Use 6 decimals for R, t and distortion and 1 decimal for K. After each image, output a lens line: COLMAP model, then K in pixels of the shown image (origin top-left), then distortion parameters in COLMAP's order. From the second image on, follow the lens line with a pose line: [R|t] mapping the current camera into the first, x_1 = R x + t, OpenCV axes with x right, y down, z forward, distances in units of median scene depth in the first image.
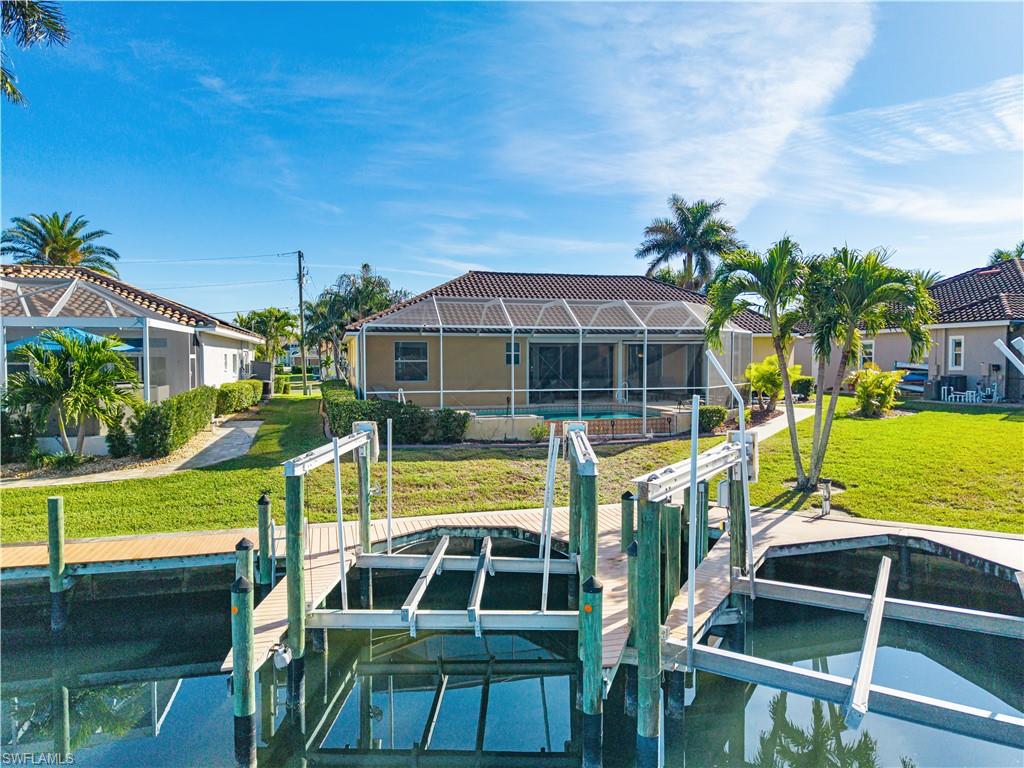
lens RADIAL K [[675.2, 0, 504.8], [0, 675.2, 403.8], [0, 0, 1]] dist [0.001949, 0.005260]
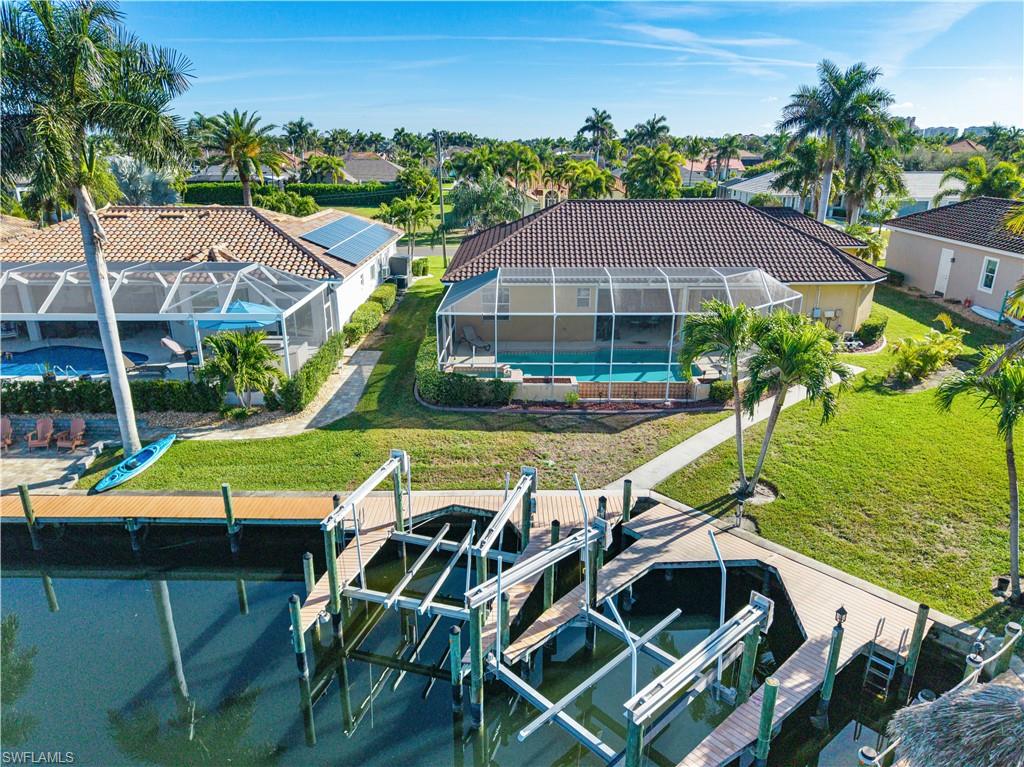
lens RADIAL K [[688.0, 0, 516.1], [0, 688.0, 386.9], [0, 0, 1]] dist [0.008411, -0.007971]
pose [[0.967402, 0.084542, -0.238717, 0.344583], [-0.014726, 0.959815, 0.280247, -0.458791], [0.252817, -0.267596, 0.929772, -0.291212]]
